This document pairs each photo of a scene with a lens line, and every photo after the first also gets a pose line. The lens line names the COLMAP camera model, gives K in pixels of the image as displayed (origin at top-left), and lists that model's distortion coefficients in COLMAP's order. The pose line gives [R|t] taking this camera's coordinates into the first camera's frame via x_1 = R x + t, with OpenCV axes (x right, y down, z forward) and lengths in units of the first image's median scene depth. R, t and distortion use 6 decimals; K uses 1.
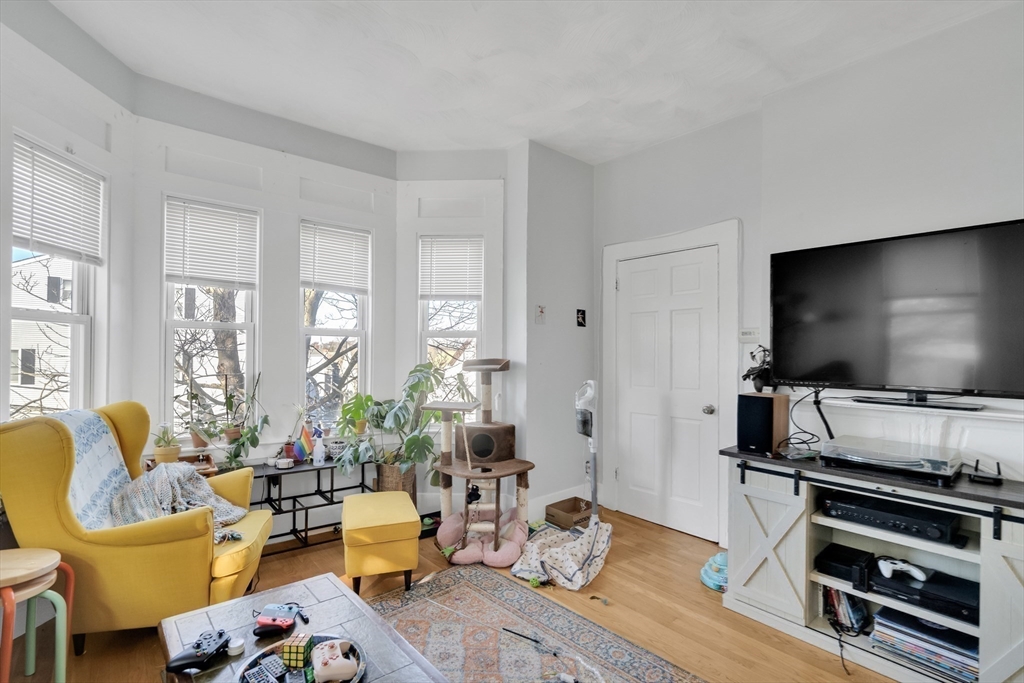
lens RADIAL K [[496.1, 0, 491.9], [0, 496.1, 351.7], [0, 0, 1]] dist [-0.000147, -0.000060]
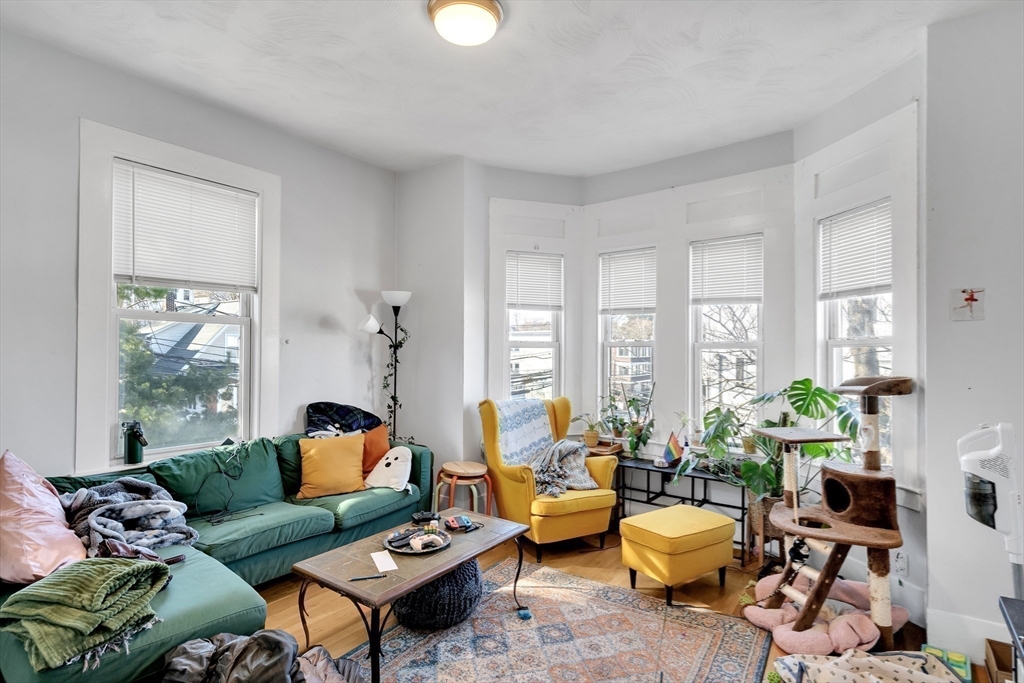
lens RADIAL K [[496.1, 0, 491.9], [0, 496.1, 351.7], [0, 0, 1]] dist [-0.000147, -0.000060]
pose [[0.226295, -0.019176, -0.973870, 0.590347], [0.006670, 0.999813, -0.018137, -0.011562], [0.974036, -0.002391, 0.226380, 0.348574]]
